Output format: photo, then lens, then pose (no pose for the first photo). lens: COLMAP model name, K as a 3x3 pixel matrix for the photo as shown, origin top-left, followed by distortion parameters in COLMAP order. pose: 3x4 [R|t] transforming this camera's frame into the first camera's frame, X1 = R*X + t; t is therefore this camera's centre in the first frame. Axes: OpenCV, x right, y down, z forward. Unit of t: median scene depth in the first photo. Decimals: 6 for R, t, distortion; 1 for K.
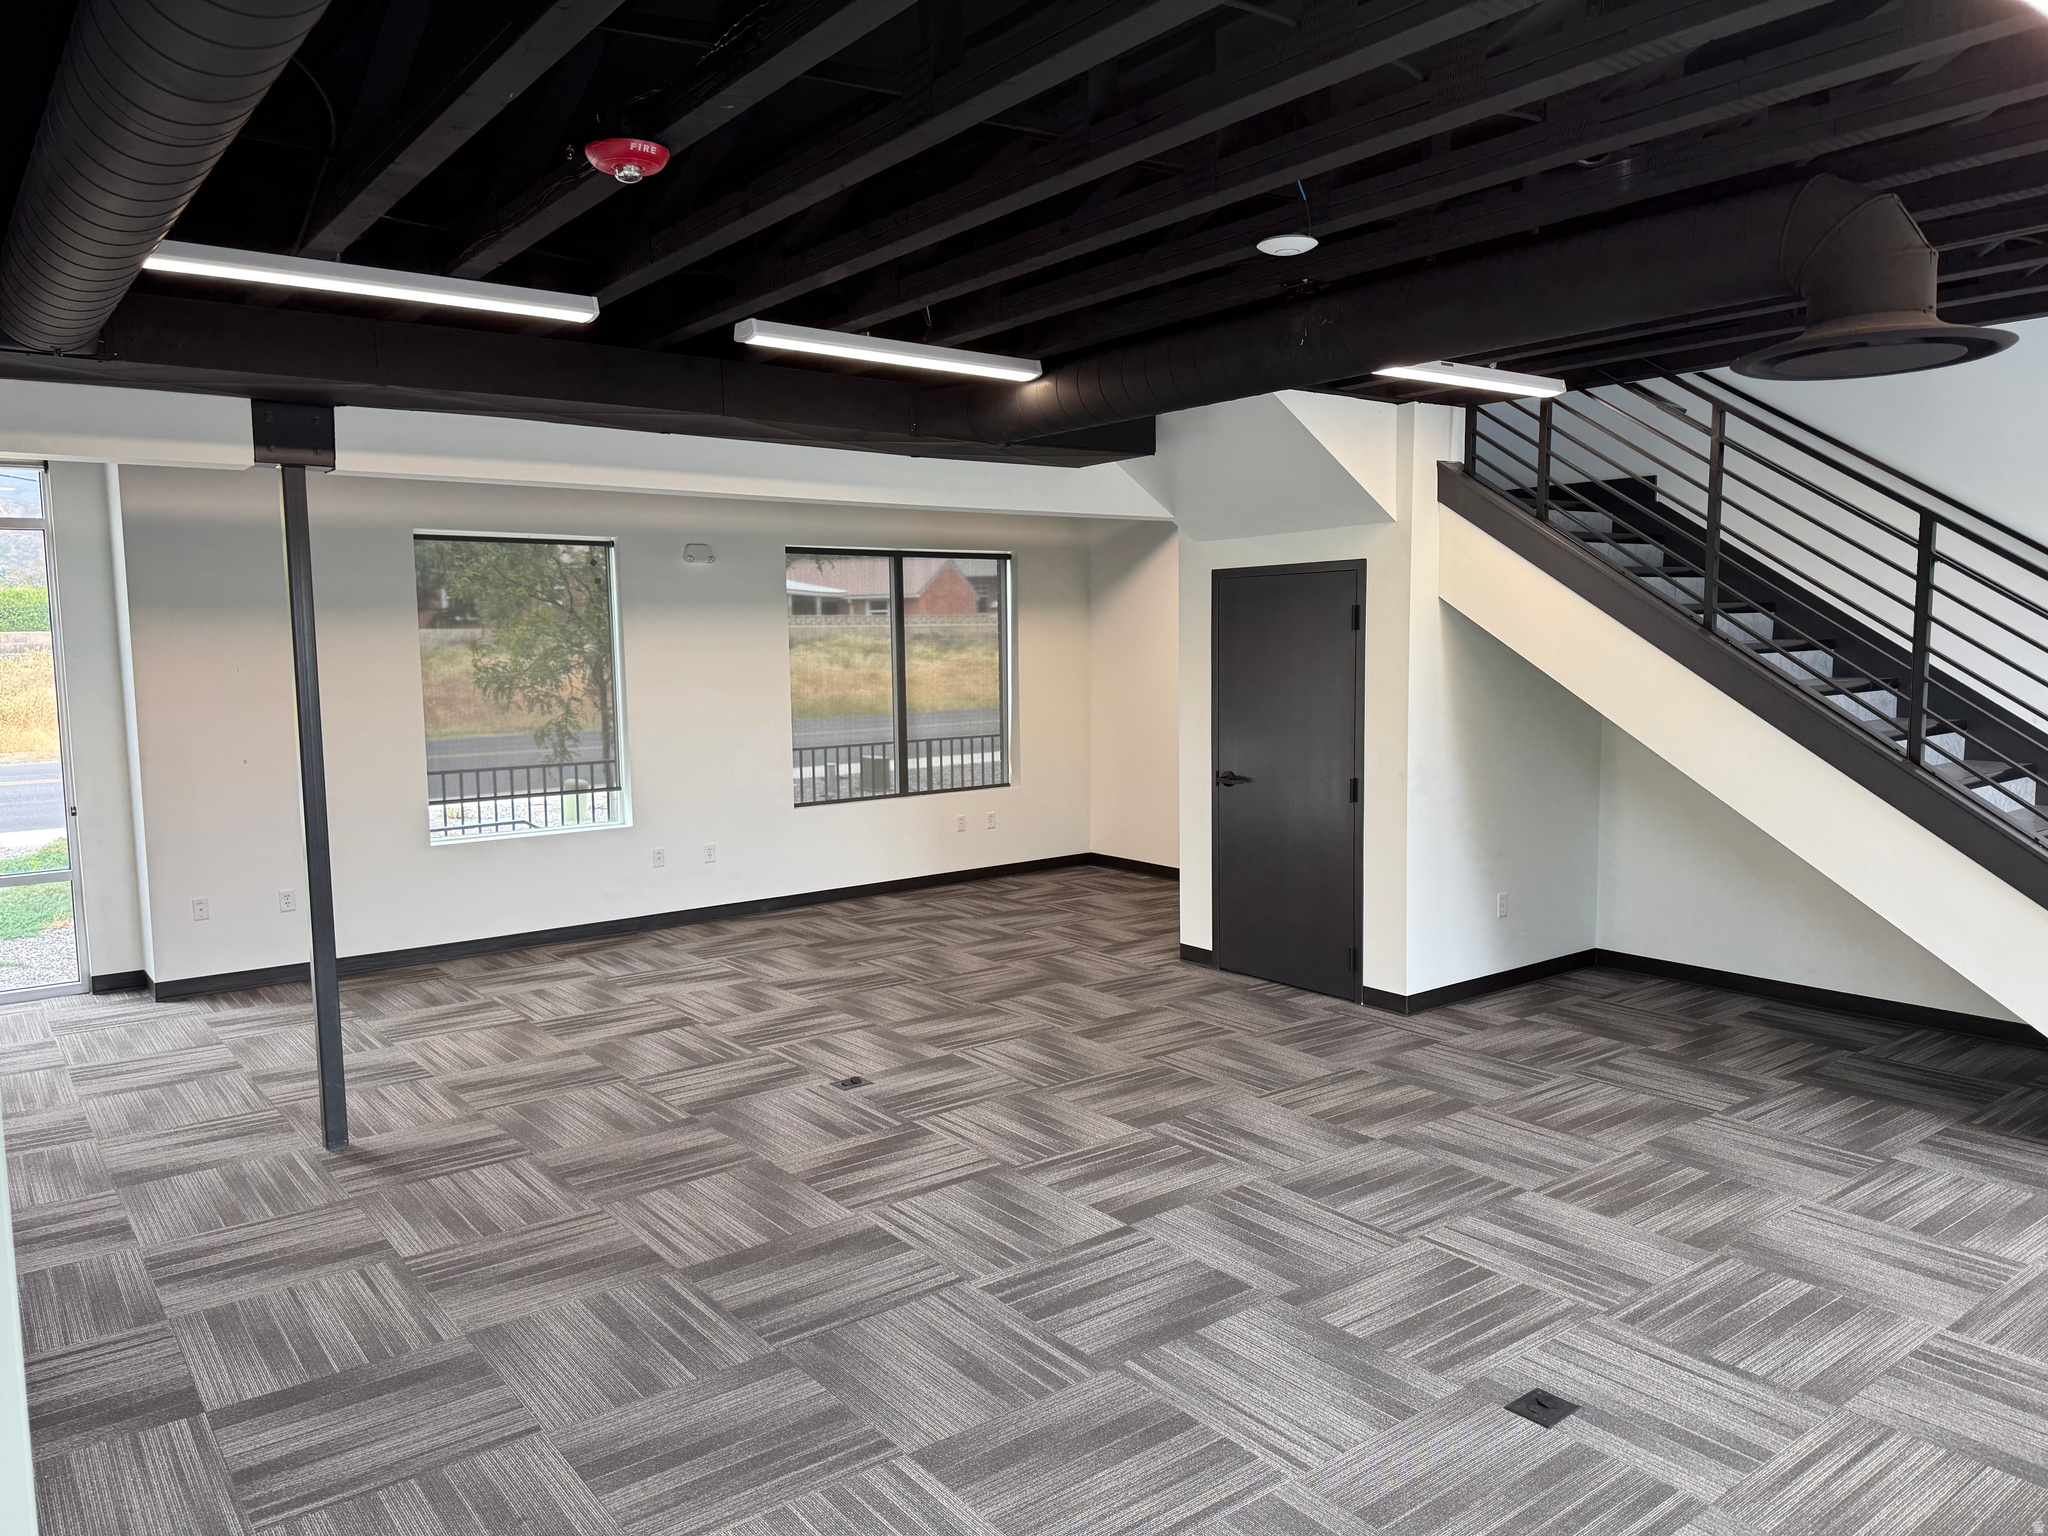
lens RADIAL K [[1433.4, 0, 1019.5], [0, 1433.4, 773.9], [0, 0, 1]] dist [0.108636, -0.164784]
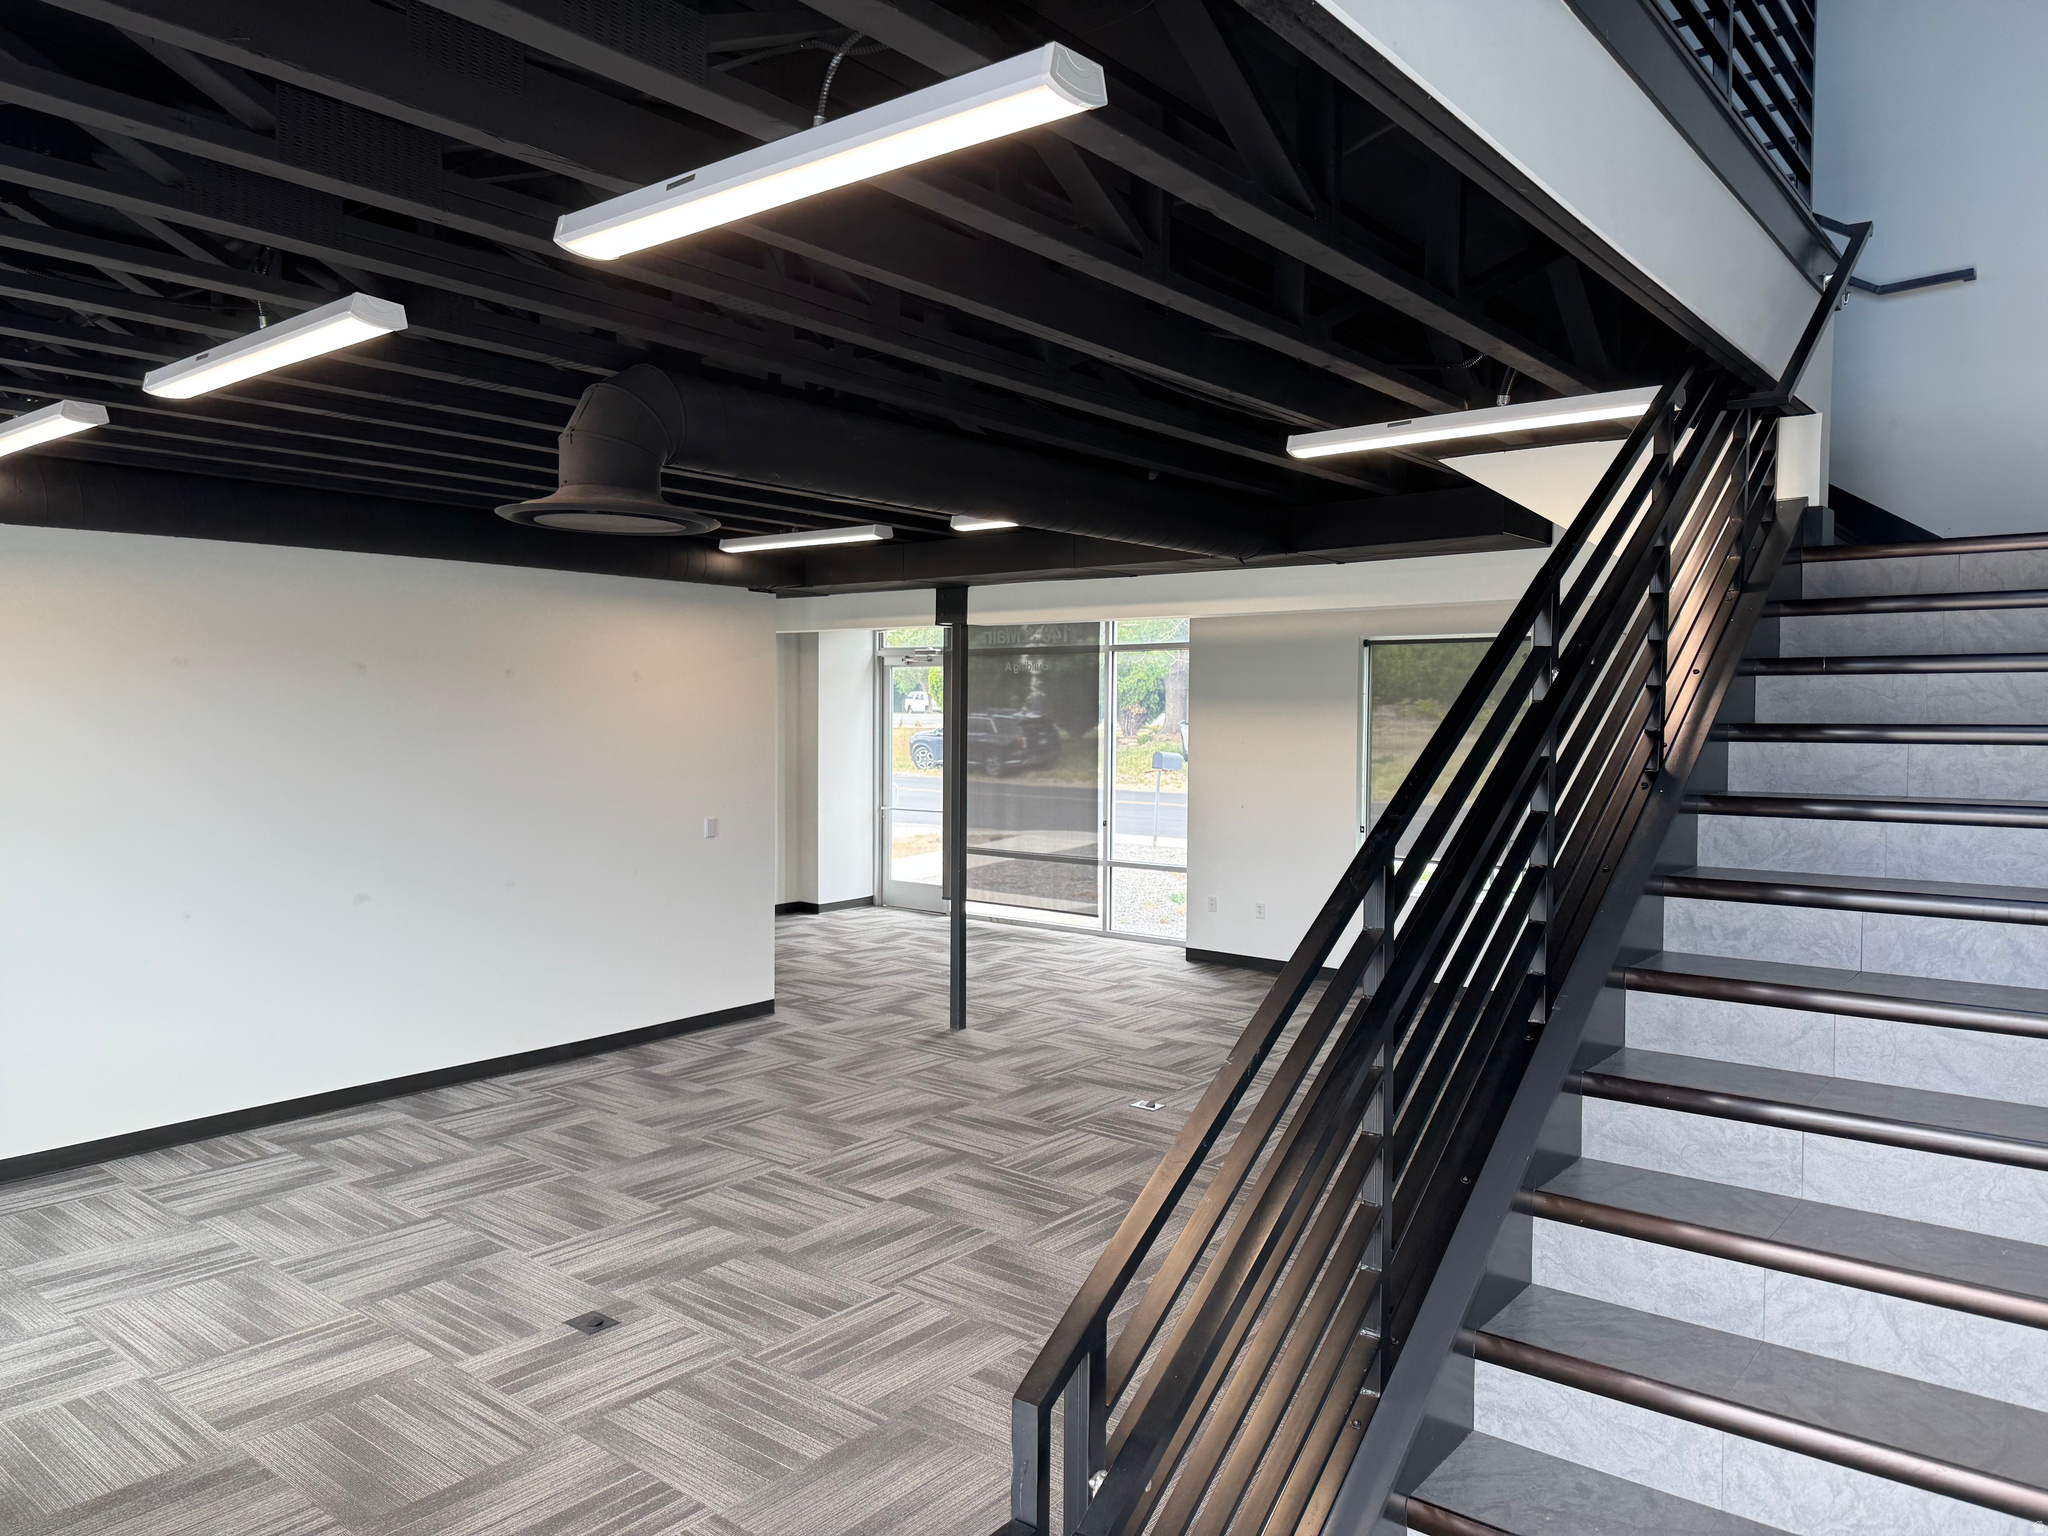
lens RADIAL K [[1417.4, 0, 1024.0], [0, 1417.4, 768.0], [0, 0, 1]] dist [0.177588, -0.380434]
pose [[0.230062, 0.059333, -0.971366, 1.193322], [-0.112122, 0.993109, 0.034106, -0.110277], [0.966695, 0.101065, 0.235129, 0.714994]]
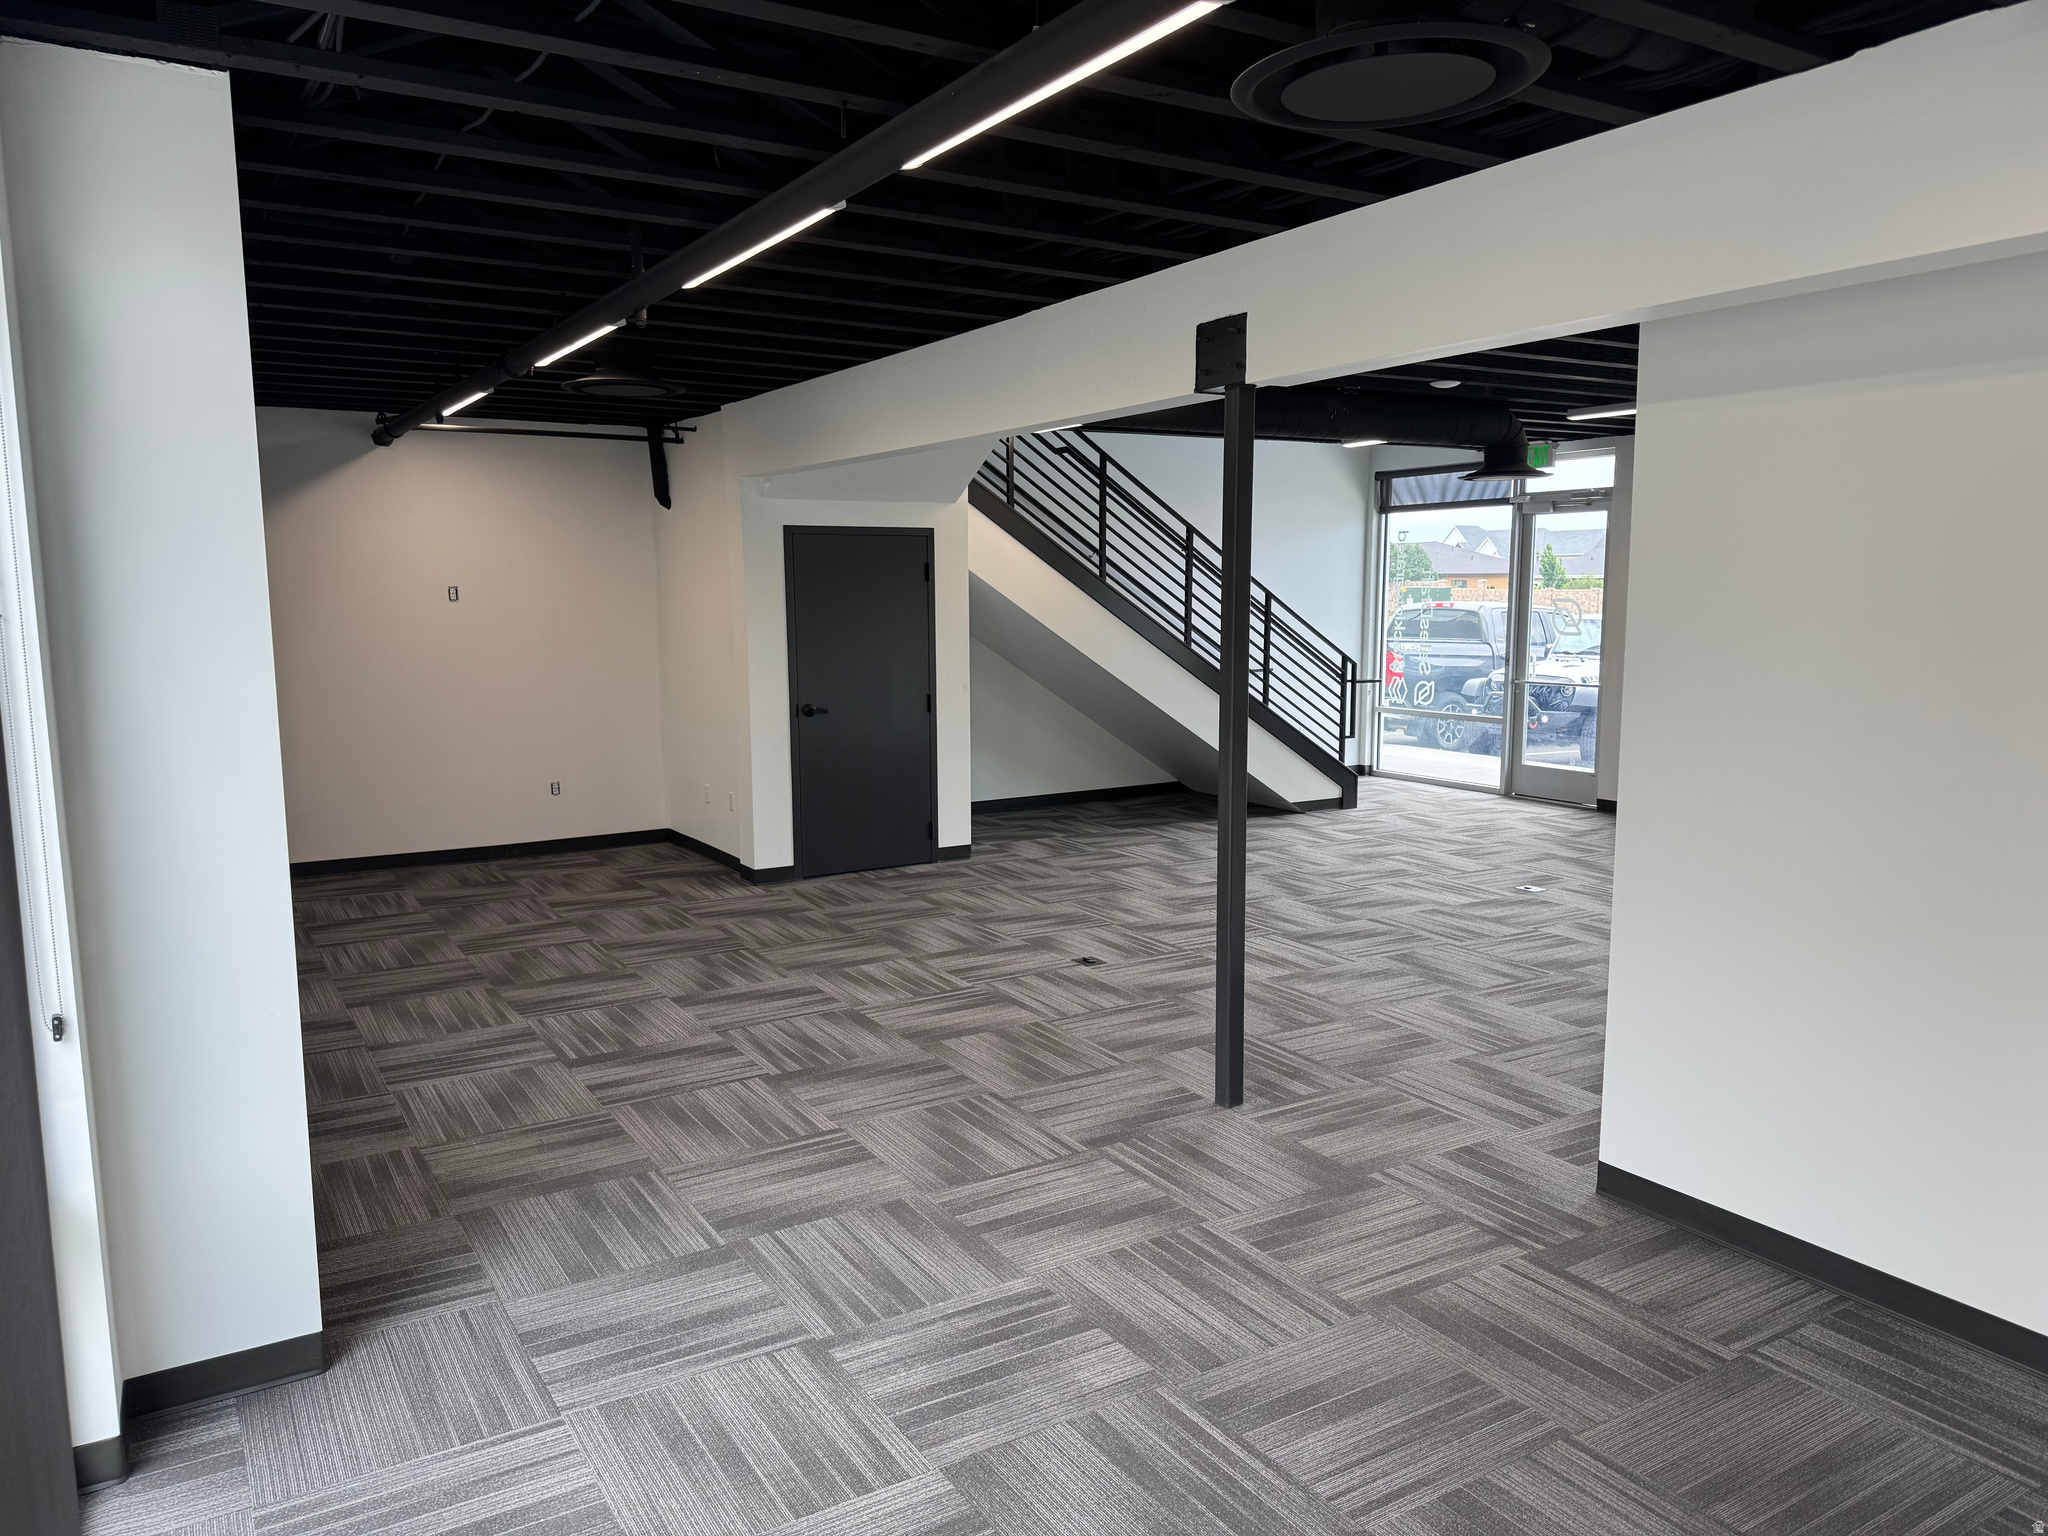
lens RADIAL K [[1433.4, 0, 1019.5], [0, 1433.4, 773.9], [0, 0, 1]] dist [0.108636, -0.164784]
pose [[0.105736, -0.115471, 0.987667, -1.502647], [0.104752, 0.989002, 0.104413, -0.074905], [-0.988861, 0.092420, 0.116669, 1.088098]]
